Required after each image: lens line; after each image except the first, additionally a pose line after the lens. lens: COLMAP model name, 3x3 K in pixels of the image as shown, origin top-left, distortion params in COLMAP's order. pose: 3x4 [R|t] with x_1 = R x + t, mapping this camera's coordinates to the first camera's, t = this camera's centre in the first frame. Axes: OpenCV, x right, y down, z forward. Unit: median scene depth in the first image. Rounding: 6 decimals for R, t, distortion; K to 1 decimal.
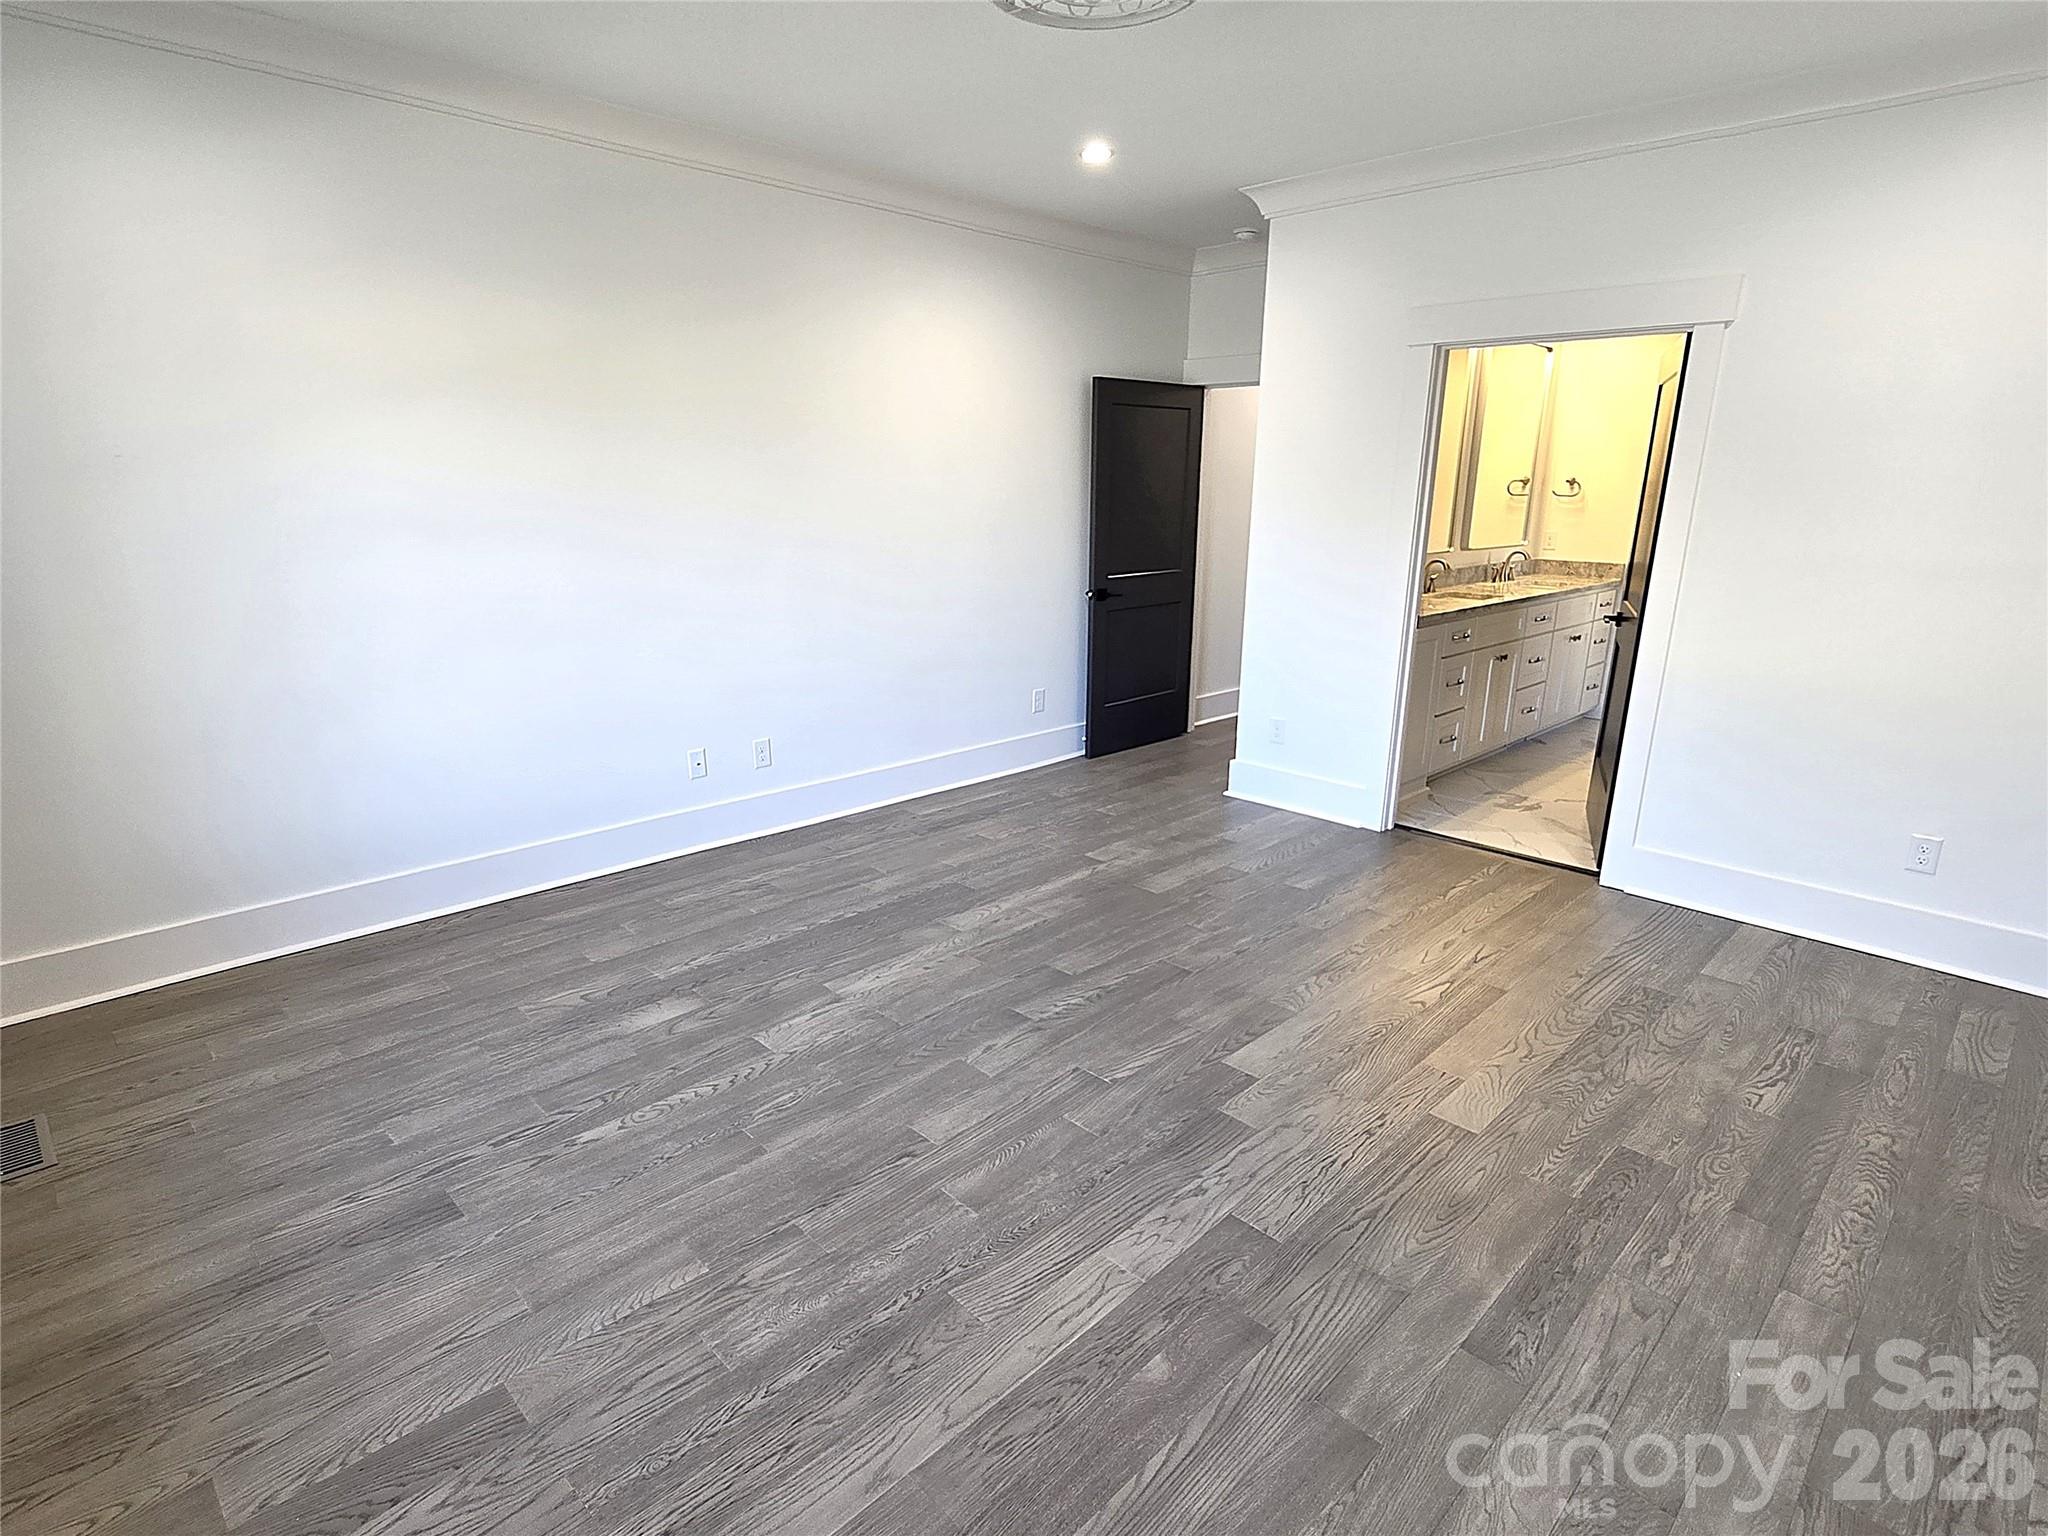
lens RADIAL K [[1033.5, 0, 1028.0], [0, 1033.5, 770.4], [0, 0, 1]] dist [-0.007738, -0.000587]
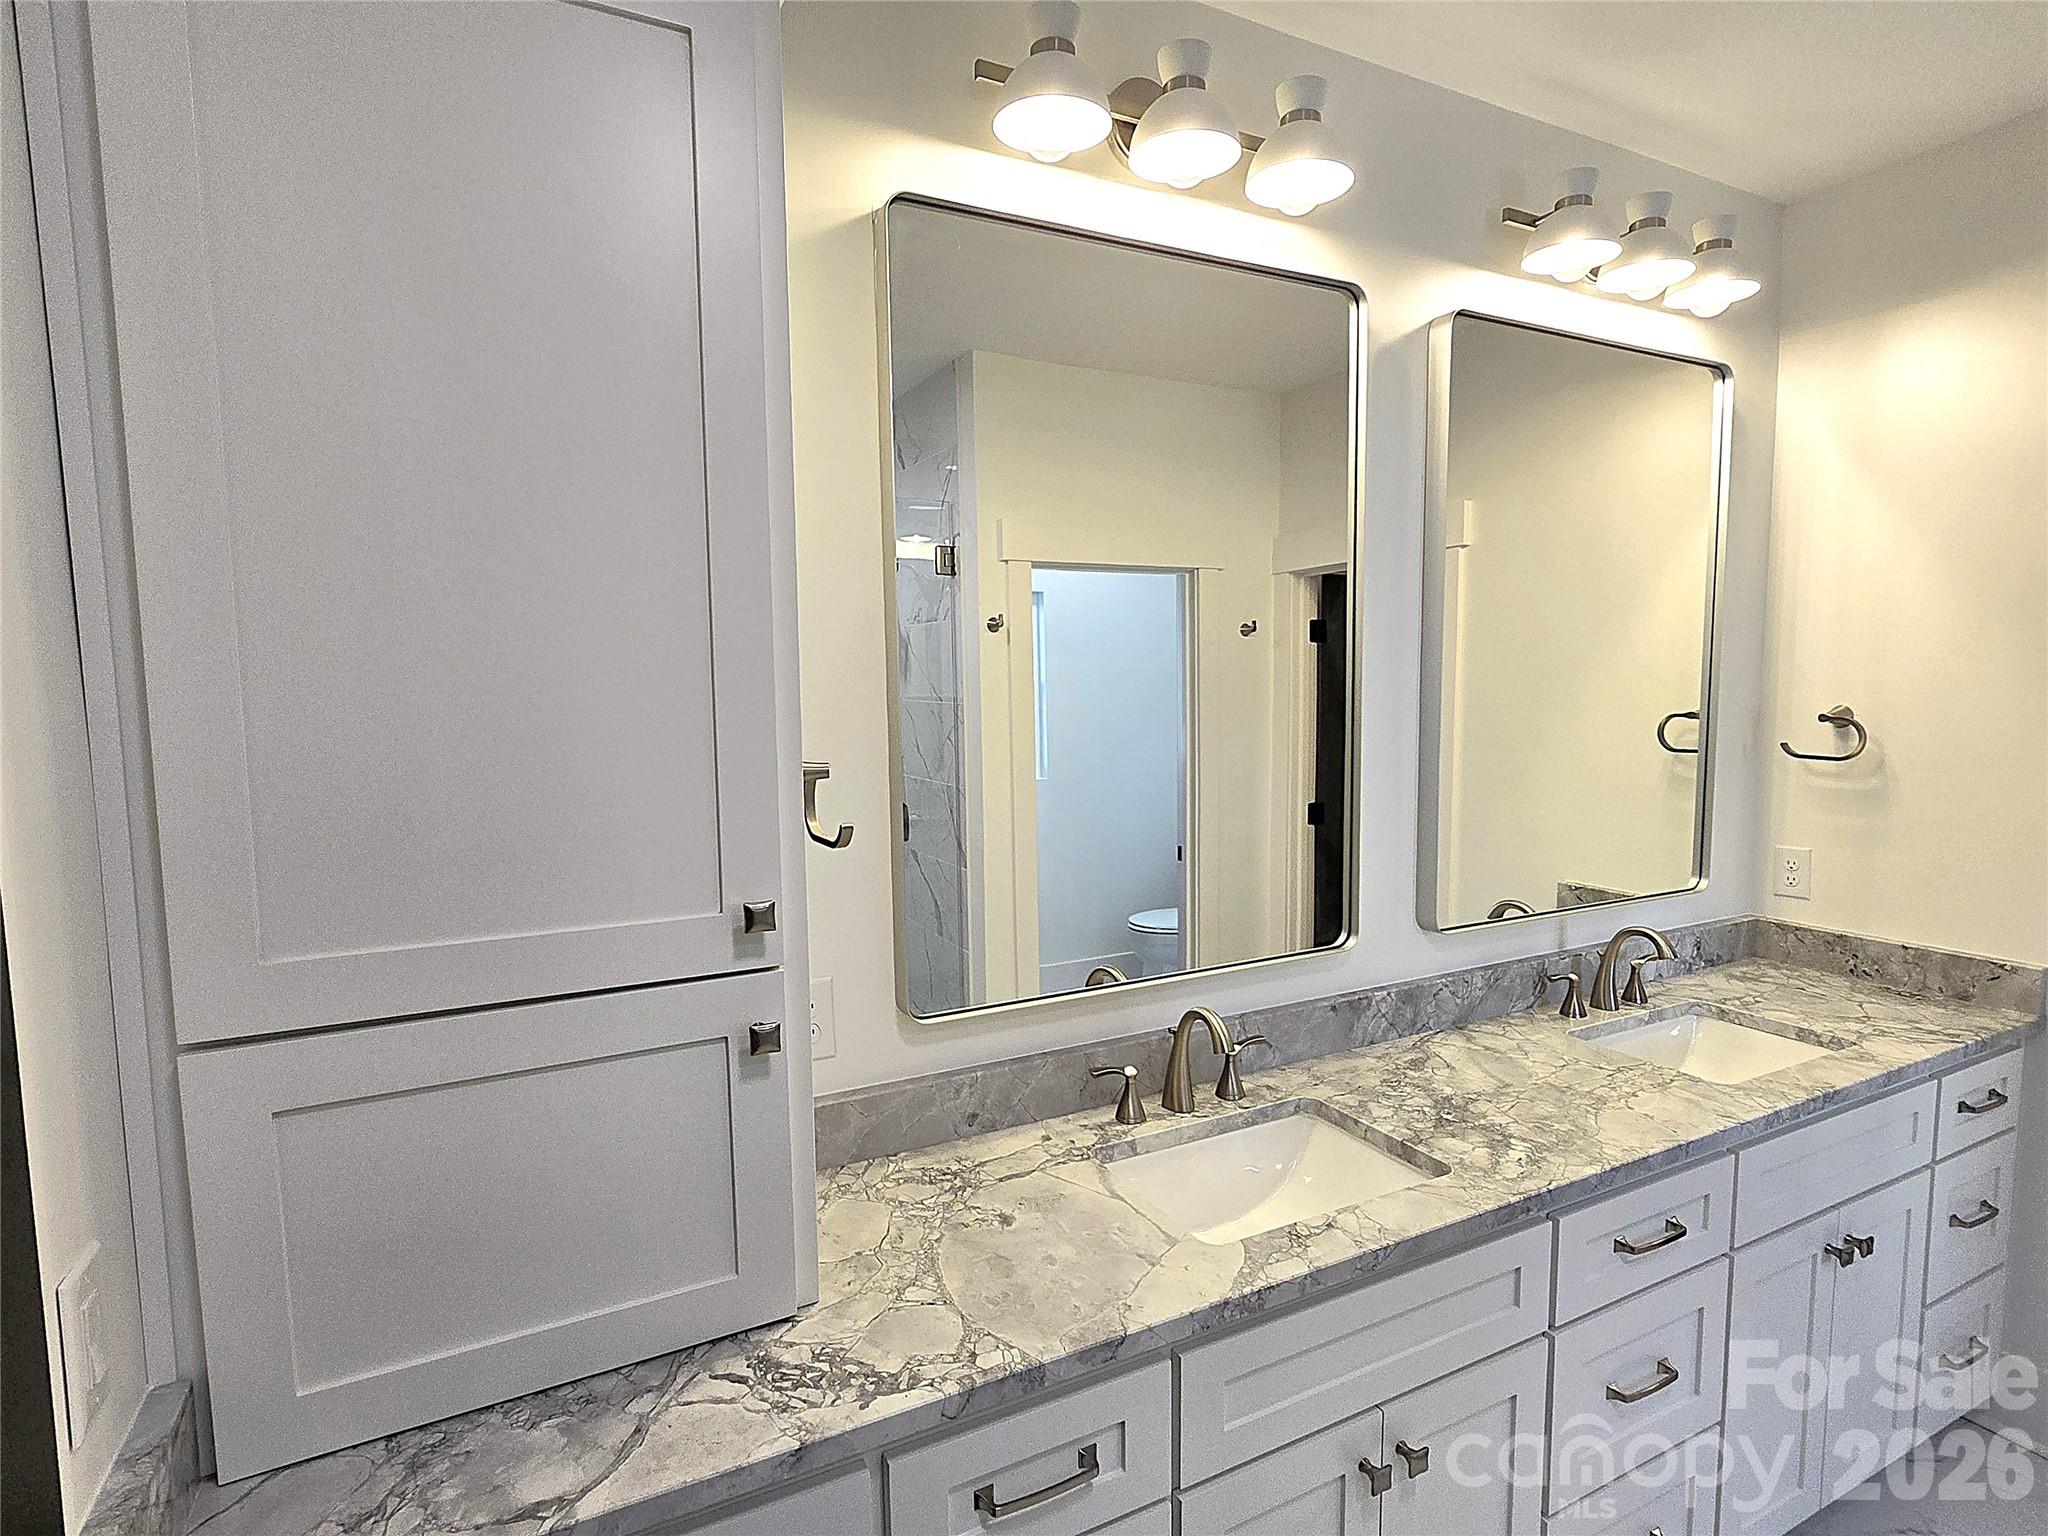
lens RADIAL K [[1033.5, 0, 1020.8], [0, 1033.5, 773.9], [0, 0, 1]] dist [-0.007738, -0.000587]
pose [[0.953791, 0.006840, -0.300394, 0.364019], [-0.063702, 0.981618, -0.179911, -0.179109], [0.293641, 0.190733, 0.936694, 0.586562]]
